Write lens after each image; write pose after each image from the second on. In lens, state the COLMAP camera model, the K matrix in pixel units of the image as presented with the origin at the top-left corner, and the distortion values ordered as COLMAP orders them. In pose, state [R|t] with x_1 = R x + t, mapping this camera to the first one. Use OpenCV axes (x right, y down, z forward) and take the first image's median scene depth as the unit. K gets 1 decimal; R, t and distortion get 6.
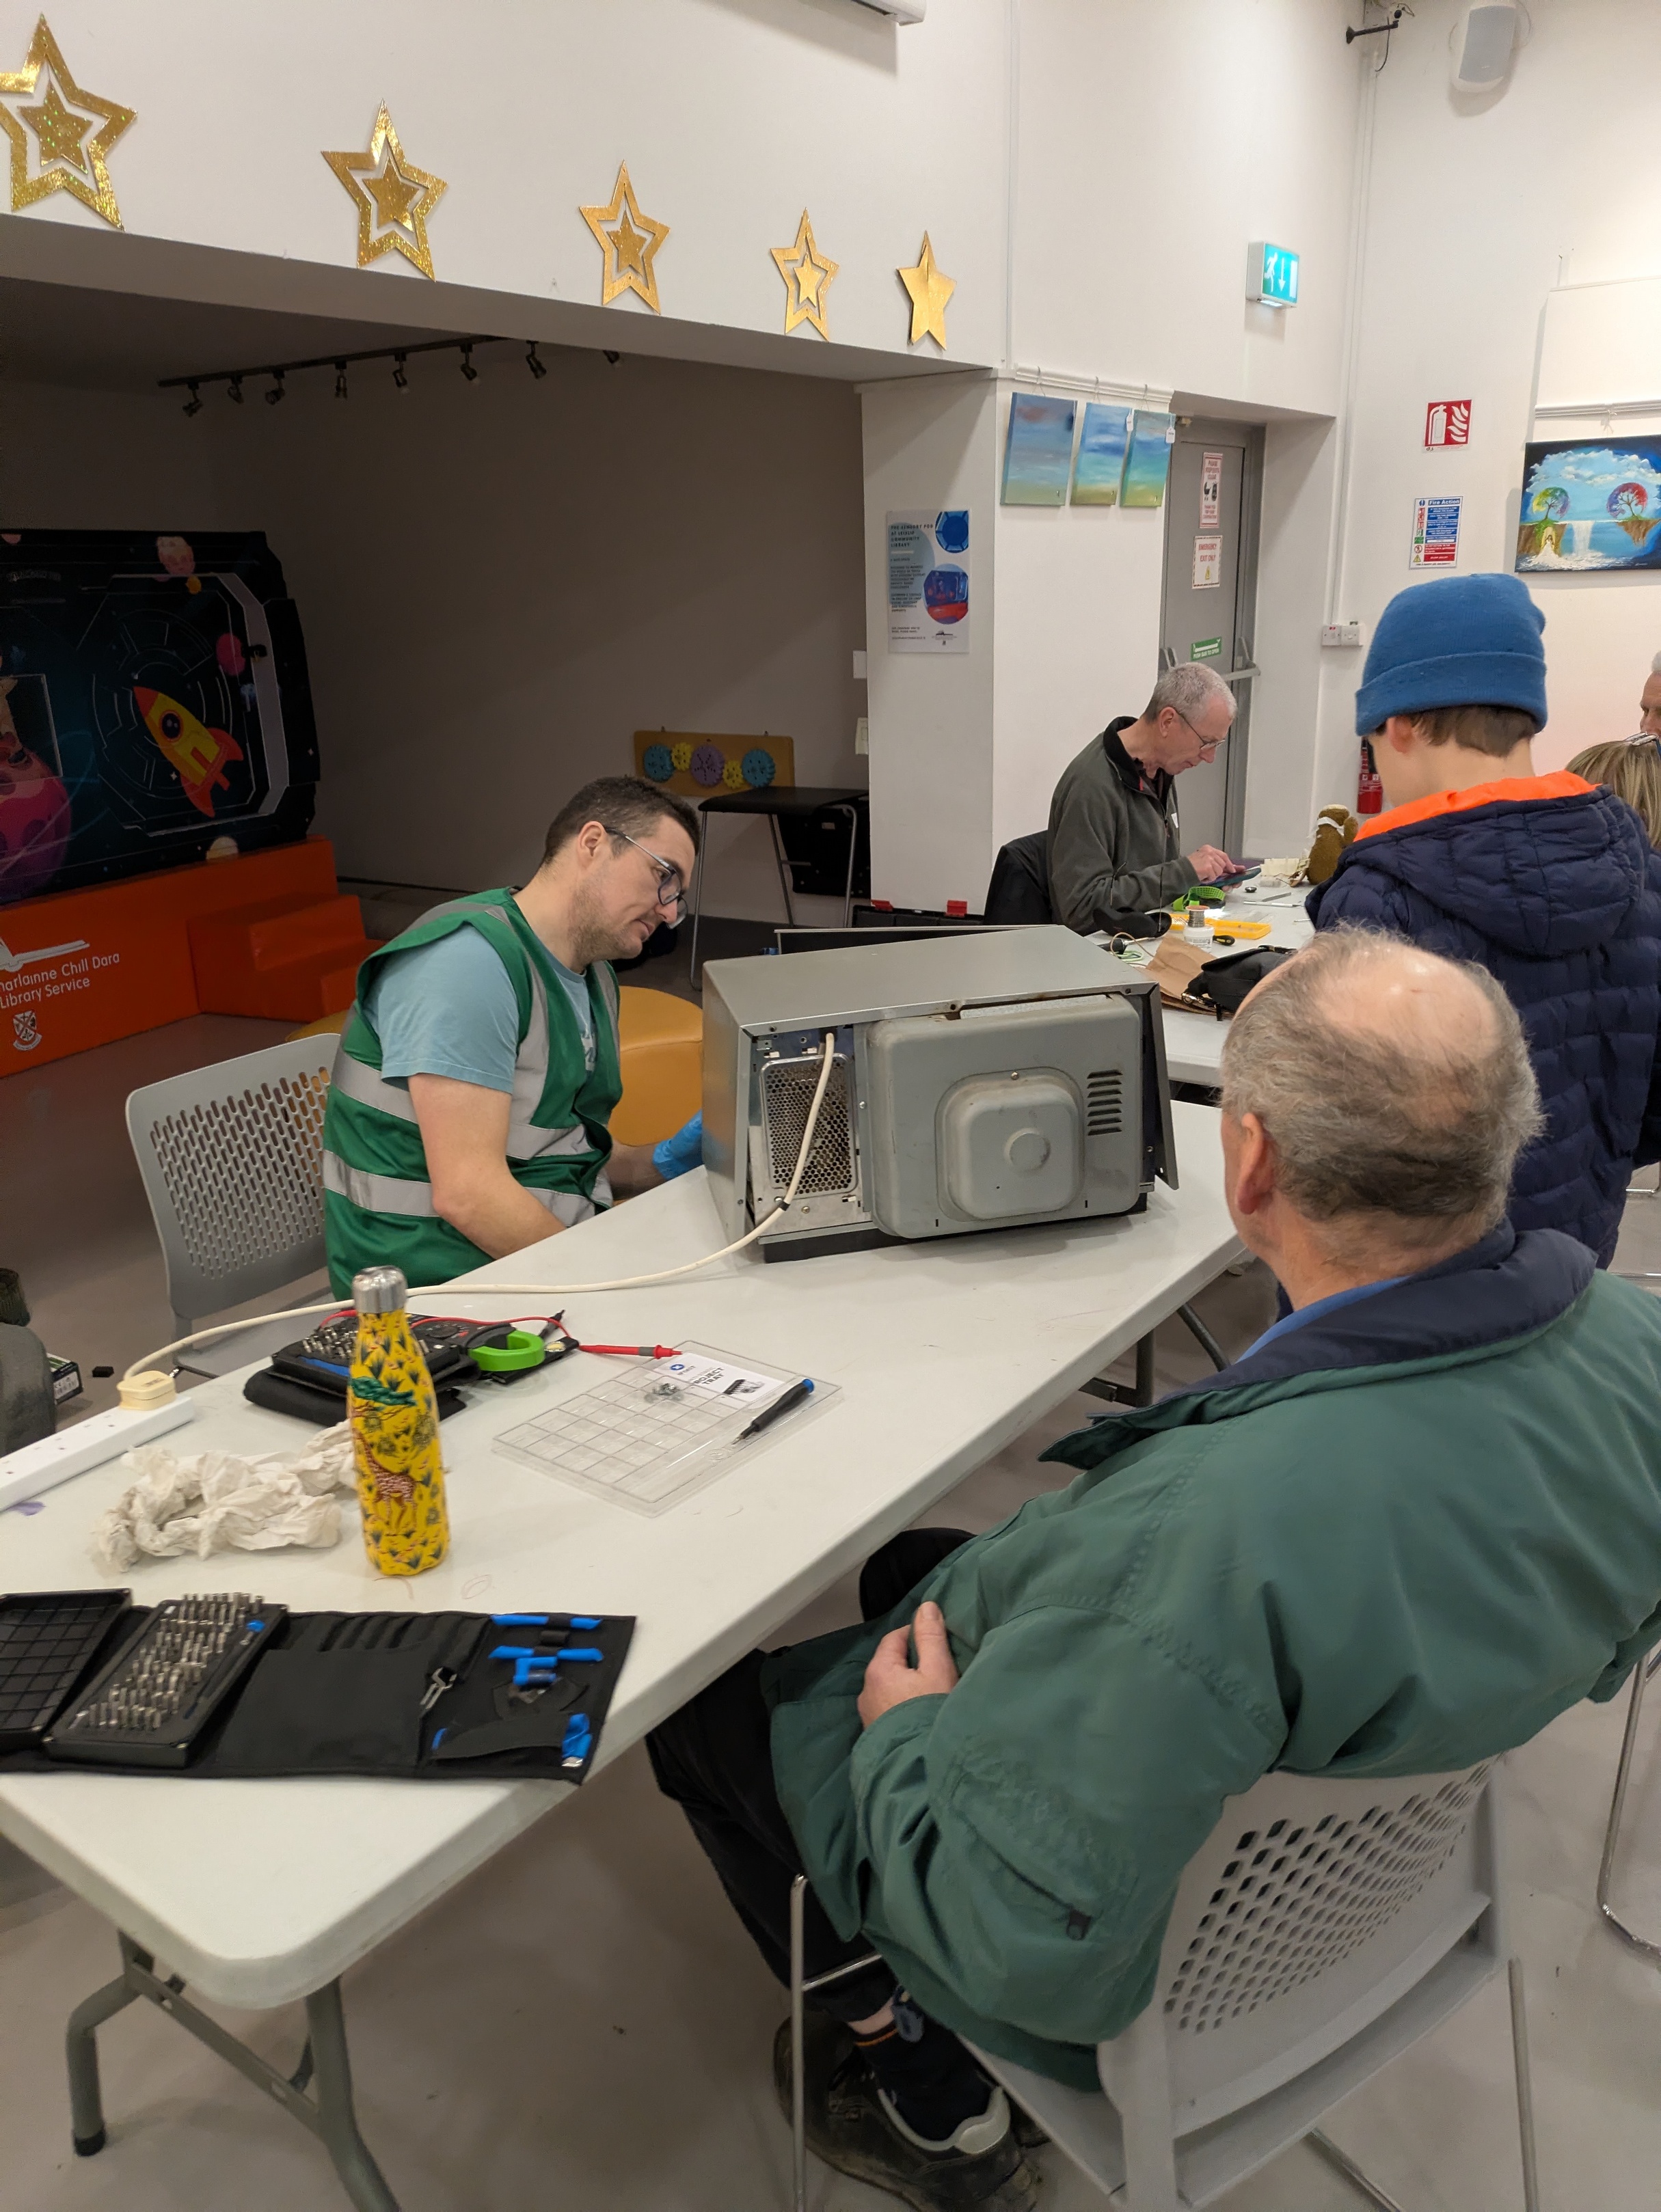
lens RADIAL K [[1688.4, 0, 843.7], [0, 1688.4, 1102.7], [0, 0, 1]] dist [0.006134, -0.007677]
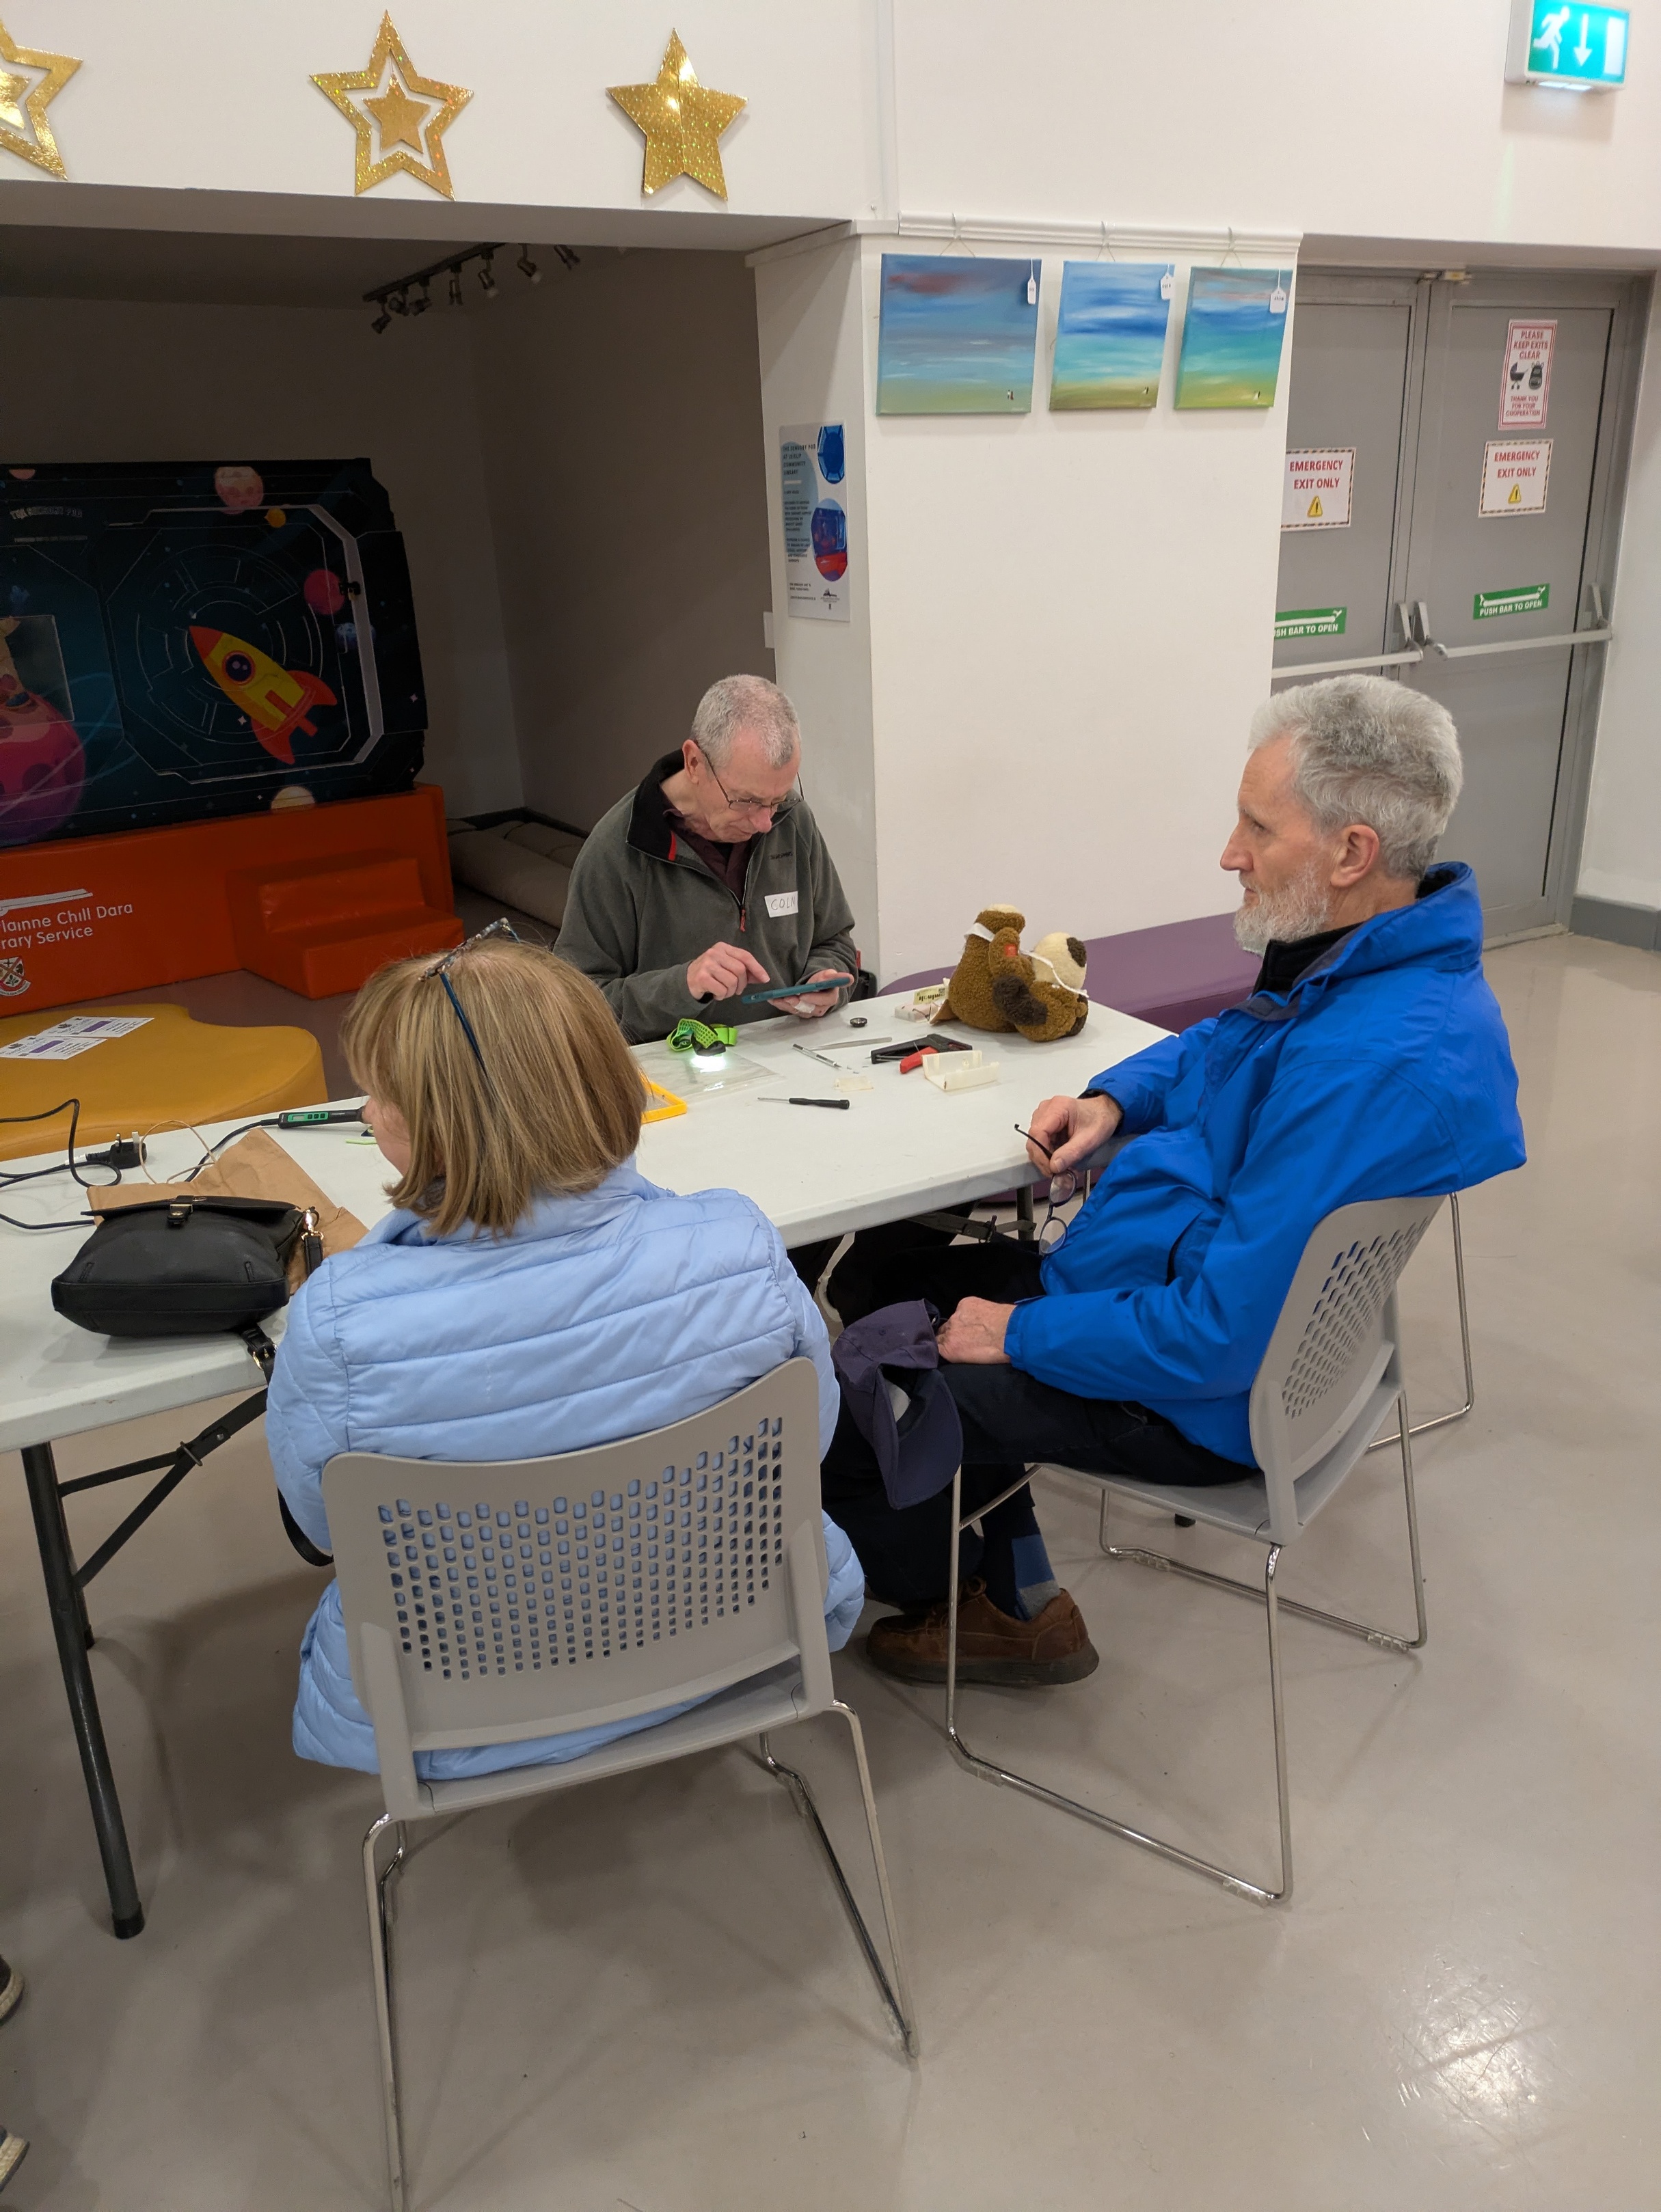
lens RADIAL K [[1688.4, 0, 843.7], [0, 1688.4, 1102.7], [0, 0, 1]] dist [0.006134, -0.007677]
pose [[0.895519, 0.146082, -0.420363, 0.375992], [-0.123038, 0.989042, 0.081592, -0.108012], [0.427676, -0.021346, 0.903680, 0.299810]]
